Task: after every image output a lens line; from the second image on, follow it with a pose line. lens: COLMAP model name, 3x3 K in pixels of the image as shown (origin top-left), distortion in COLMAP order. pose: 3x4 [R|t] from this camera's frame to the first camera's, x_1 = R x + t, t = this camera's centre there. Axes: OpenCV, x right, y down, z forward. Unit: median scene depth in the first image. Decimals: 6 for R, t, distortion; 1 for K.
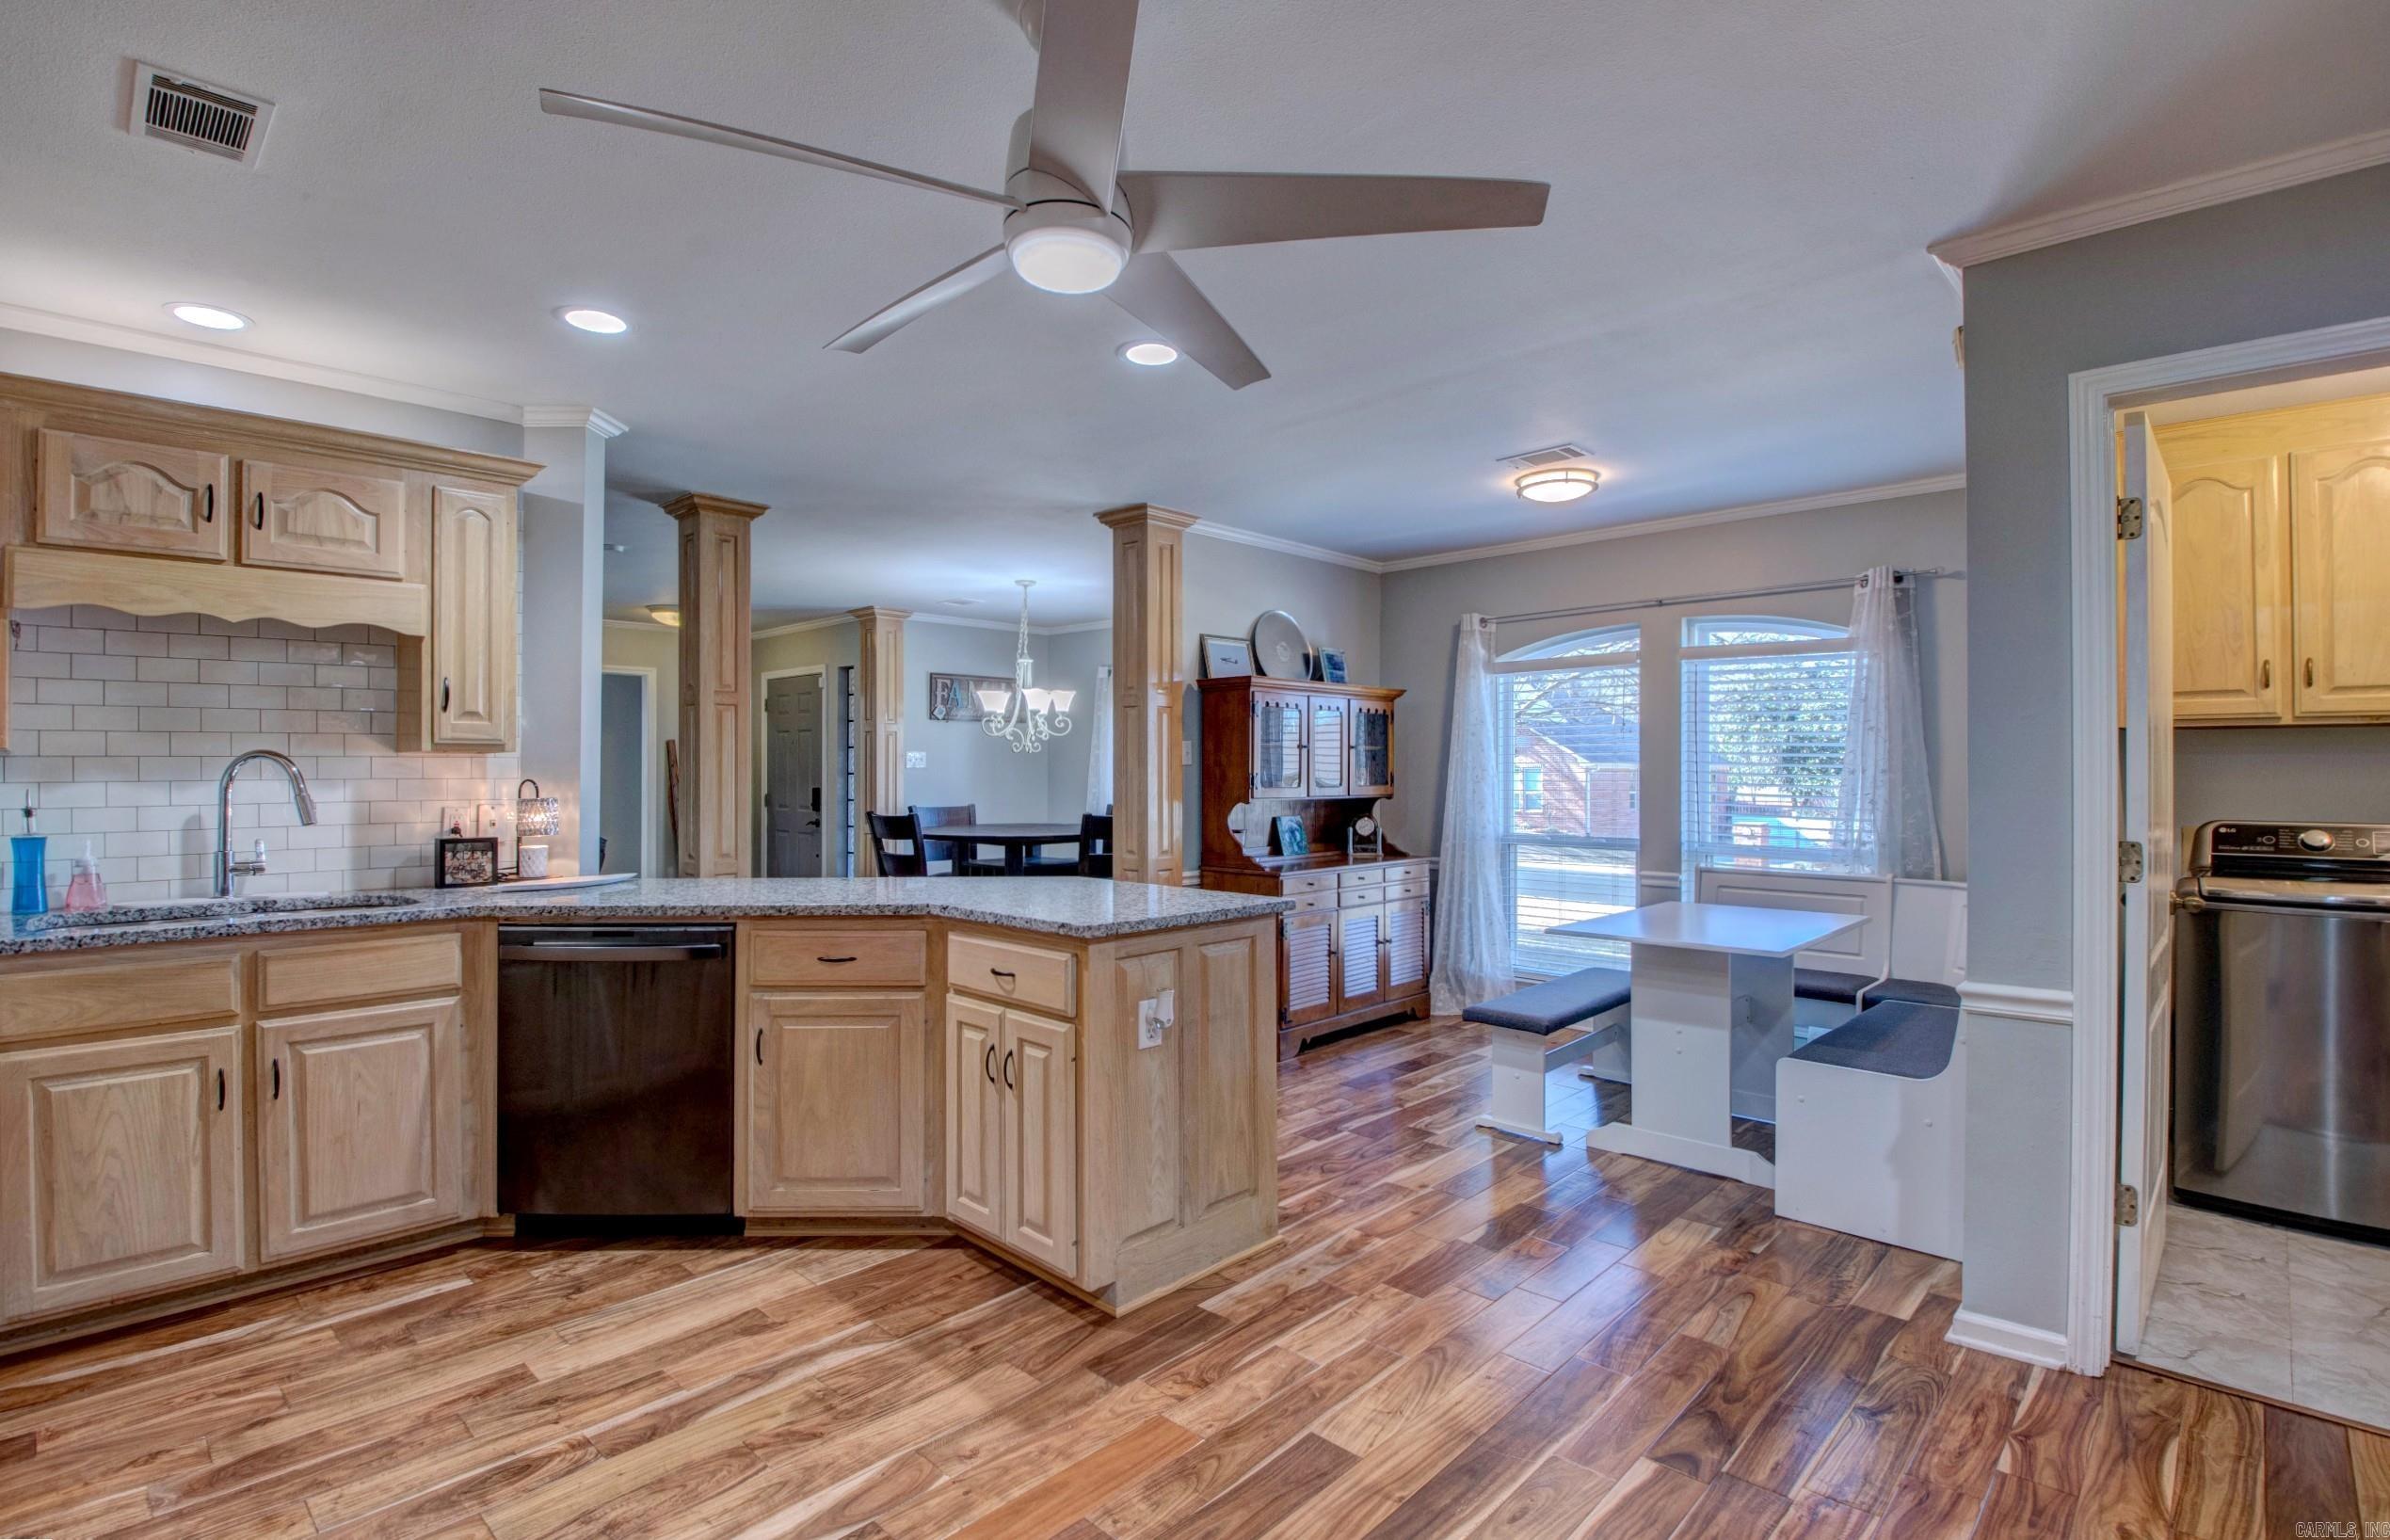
lens RADIAL K [[1110.4, 0, 1187.7], [0, 1110.4, 760.1], [0, 0, 1]] dist [0.021793, -0.037853]
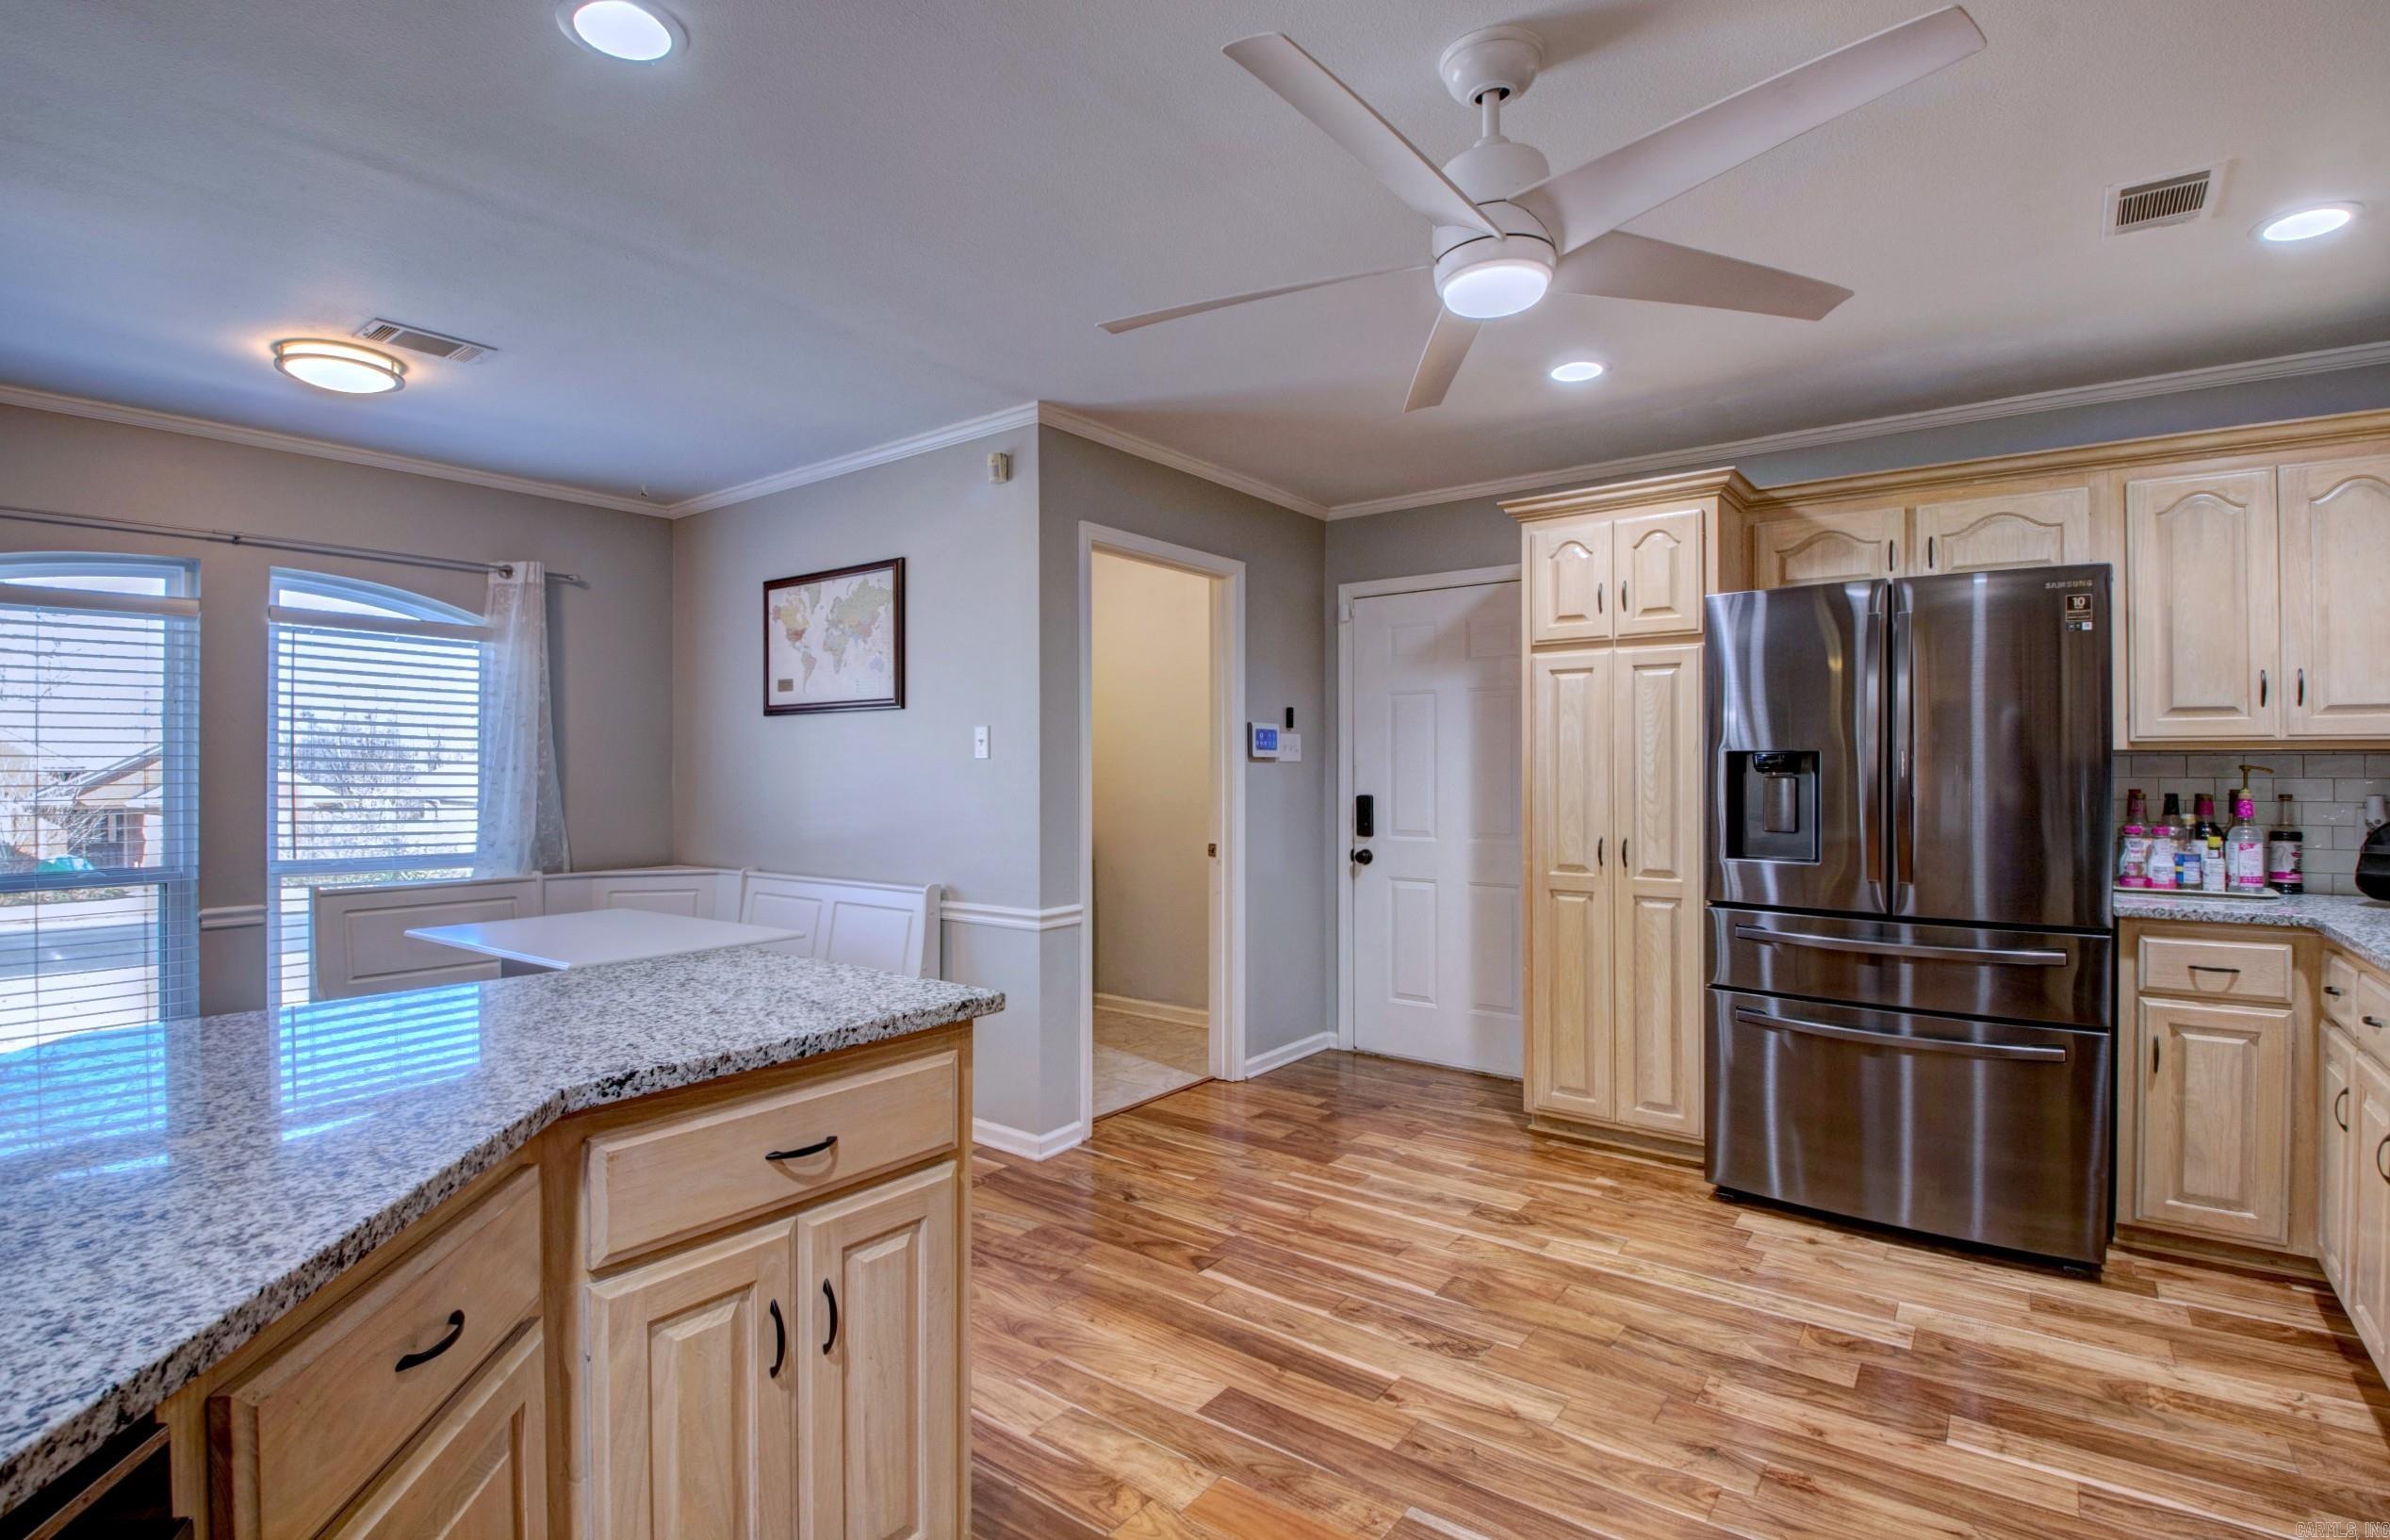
lens RADIAL K [[1123.6, 0, 1183.7], [0, 1123.6, 760.9], [0, 0, 1]] dist [0.012047, -0.026592]
pose [[-0.108289, 0.006435, 0.994099, -0.708984], [-0.006834, 0.999951, -0.007218, 0.011359], [-0.994096, -0.007576, -0.108240, 0.872898]]
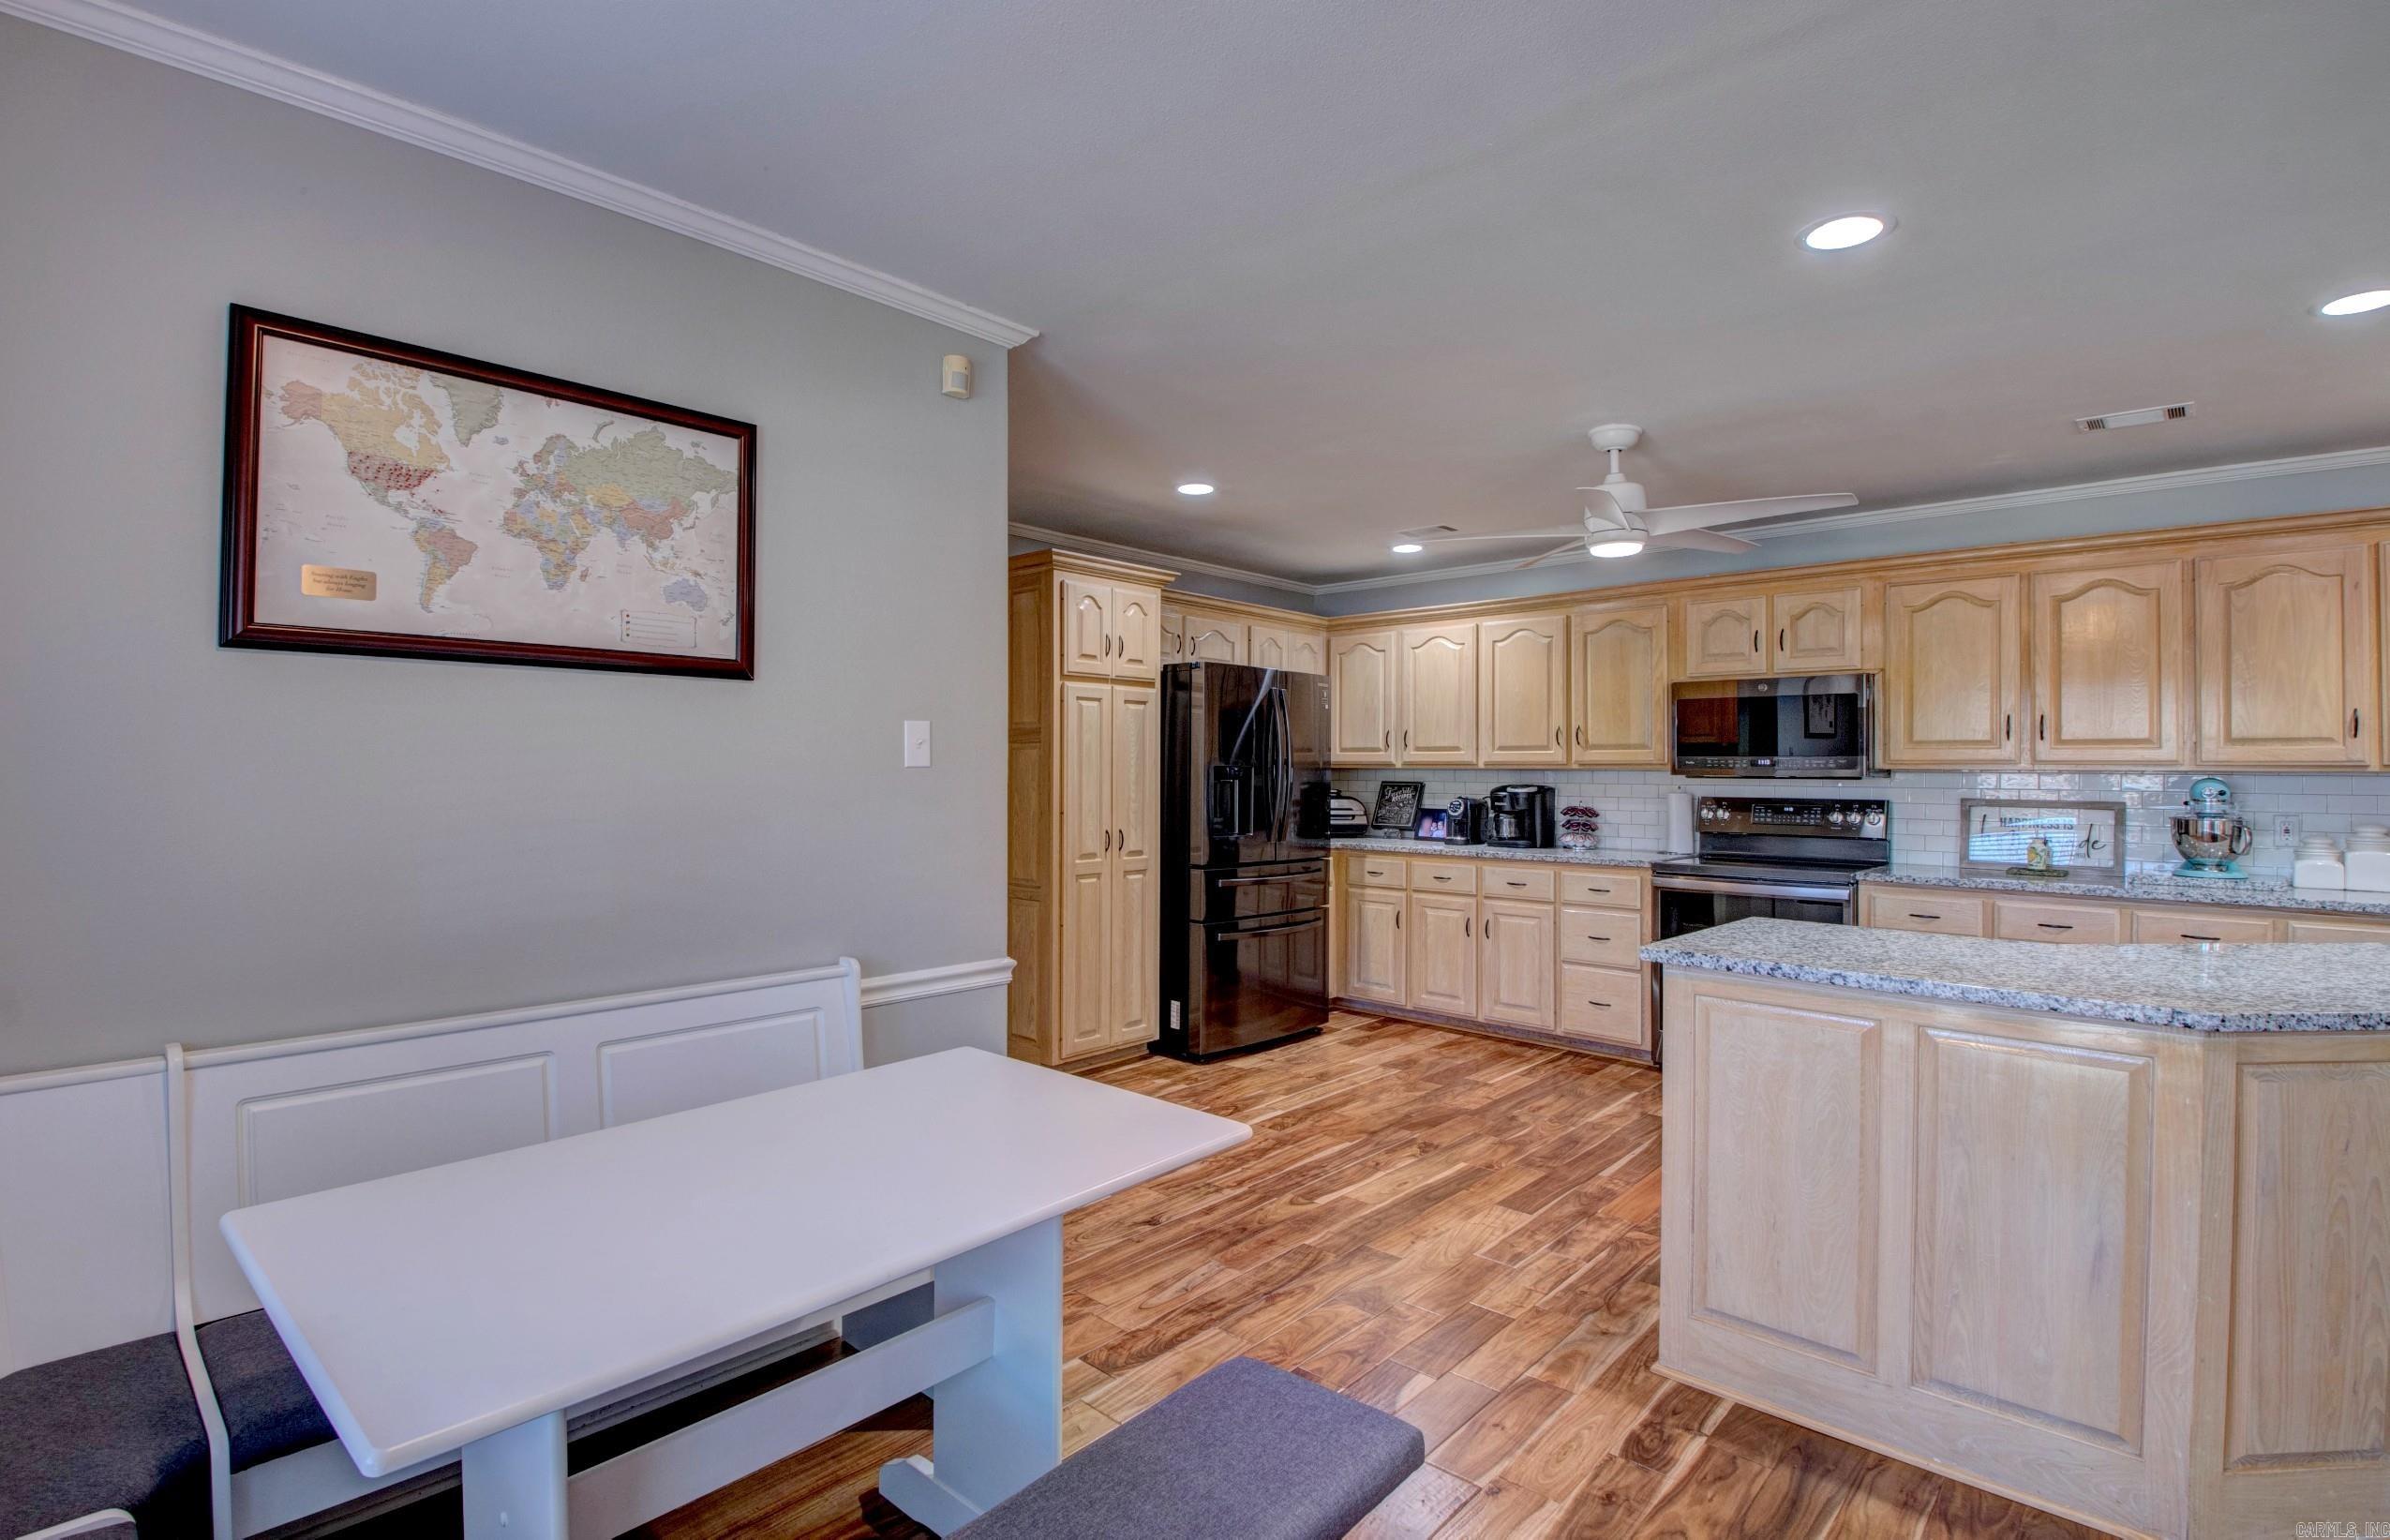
lens RADIAL K [[1110.5, 0, 1187.7], [0, 1110.5, 760.1], [0, 0, 1]] dist [0.021793, -0.037853]
pose [[-0.999868, -0.008169, -0.014028, 0.472709], [-0.007949, 0.999846, -0.015675, 0.007585], [0.014154, -0.015561, -0.999779, 1.956414]]
